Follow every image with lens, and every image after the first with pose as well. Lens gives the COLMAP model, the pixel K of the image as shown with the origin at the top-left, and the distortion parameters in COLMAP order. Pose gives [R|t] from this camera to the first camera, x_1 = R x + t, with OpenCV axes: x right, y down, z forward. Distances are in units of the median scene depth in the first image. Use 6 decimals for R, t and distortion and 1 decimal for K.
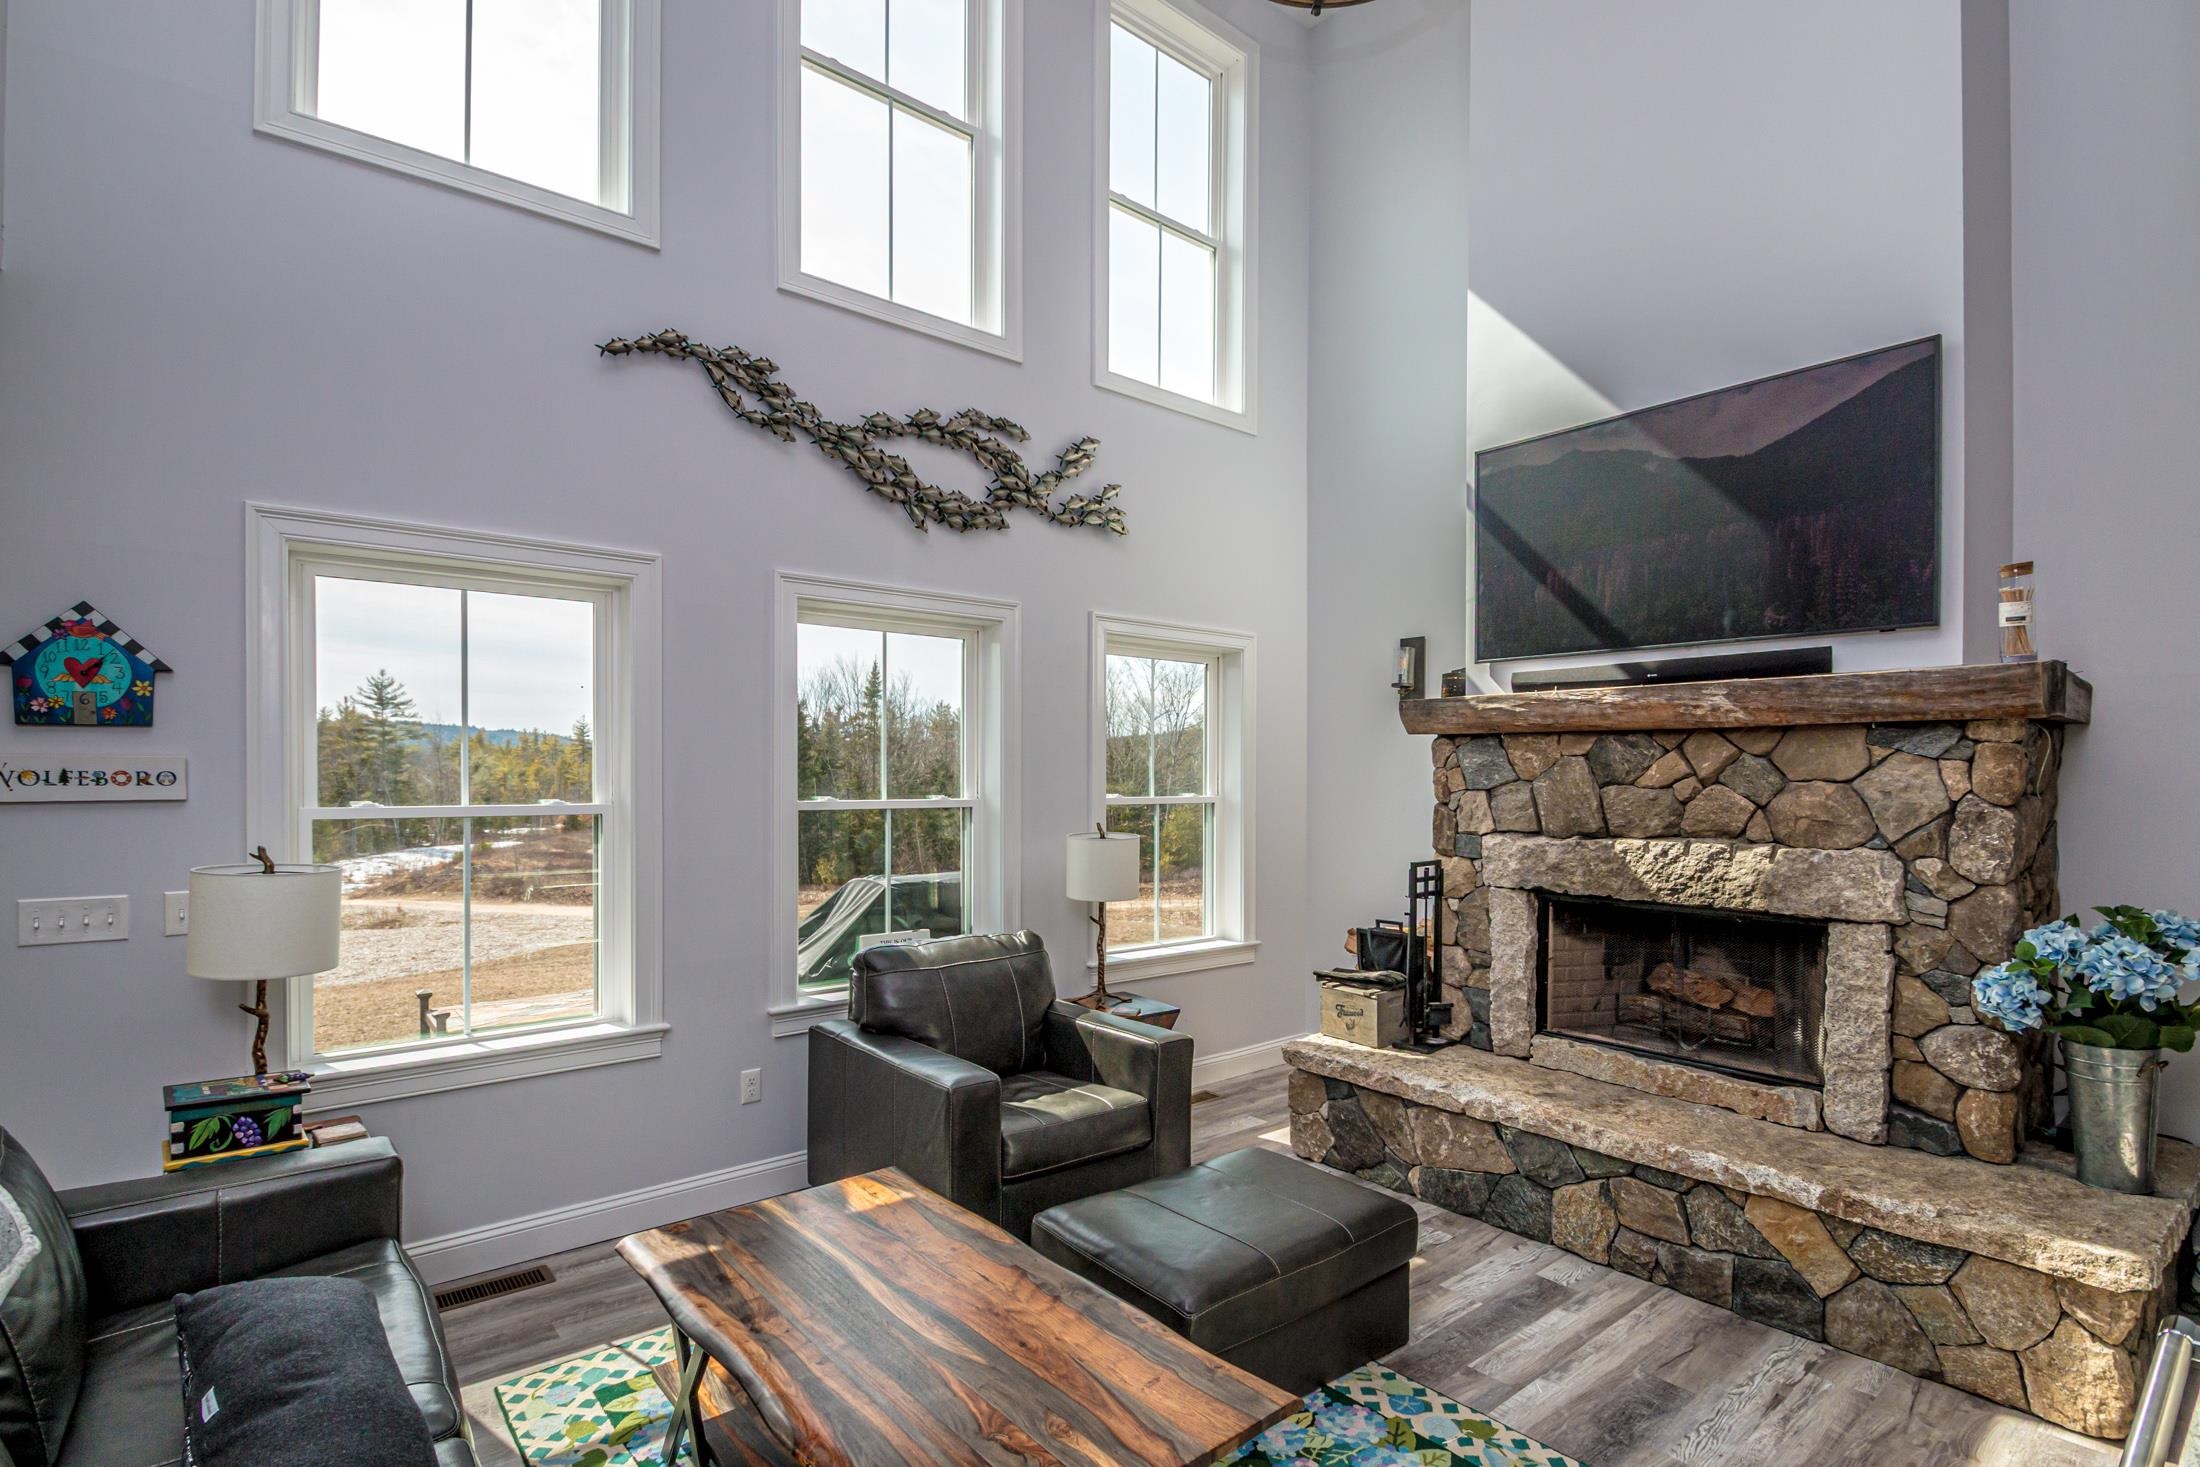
lens RADIAL K [[1036.8, 0, 1101.8], [0, 1036.8, 782.0], [0, 0, 1]] dist [0.002400, -0.017005]
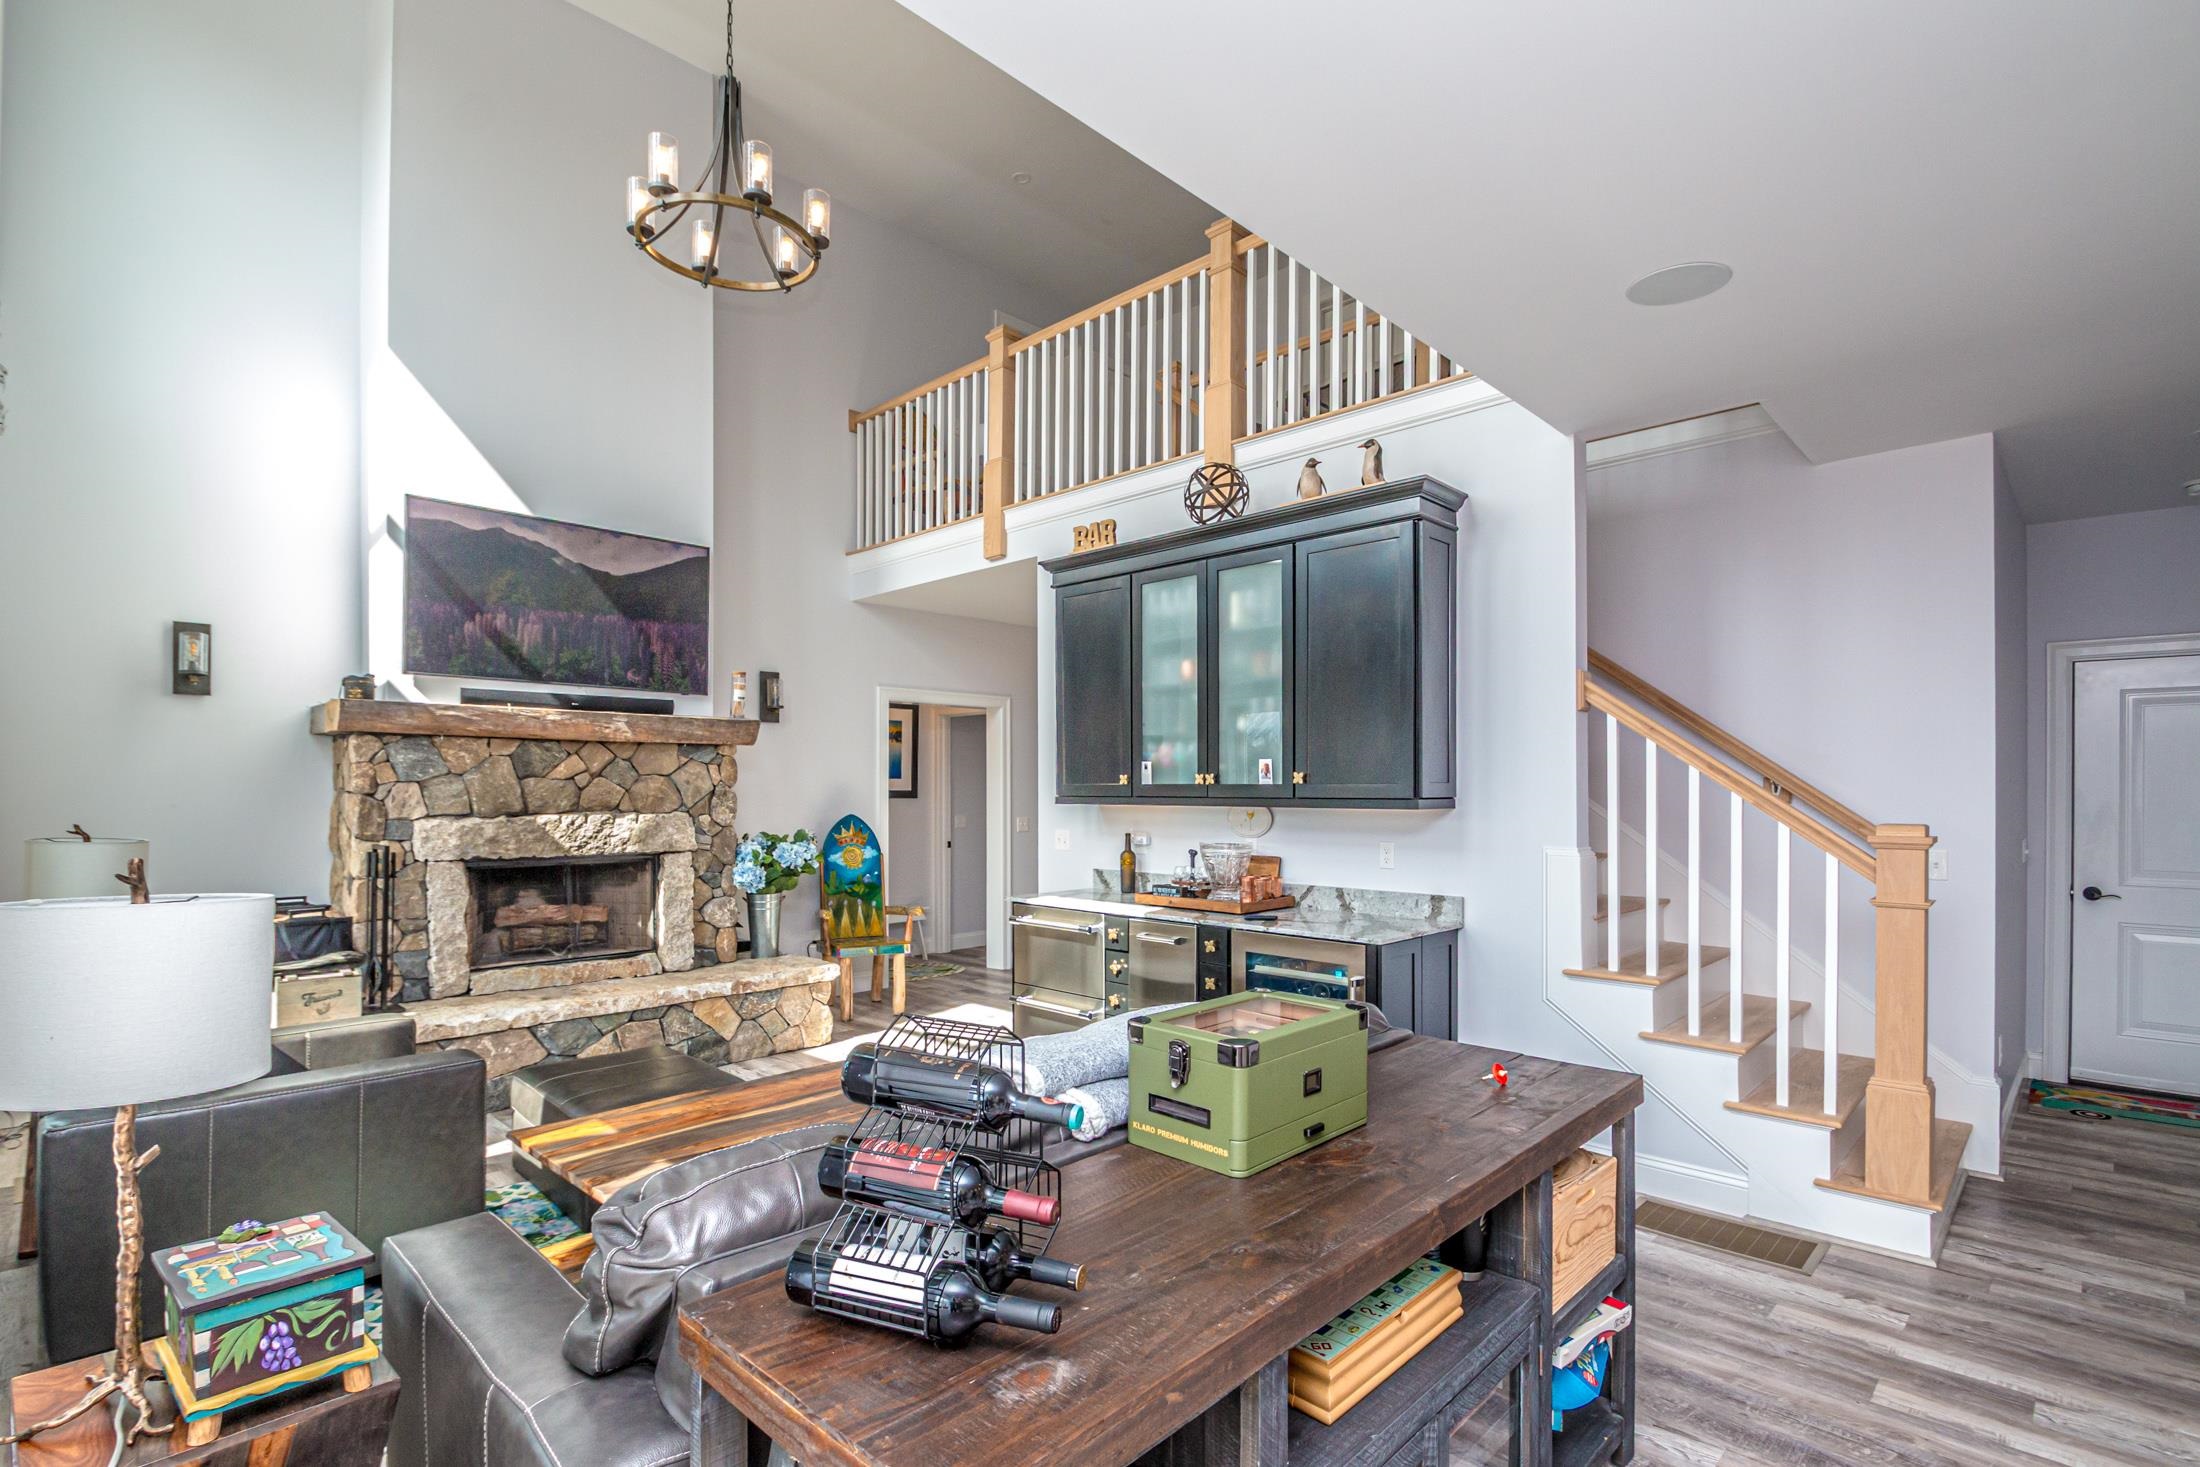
lens RADIAL K [[1036.8, 0, 1101.8], [0, 1036.8, 782.0], [0, 0, 1]] dist [0.002400, -0.017005]
pose [[-0.119796, 0.003058, 0.992794, -1.032551], [0.006574, 0.999976, -0.002287, 0.017949], [-0.992777, 0.006253, -0.119813, 0.415642]]
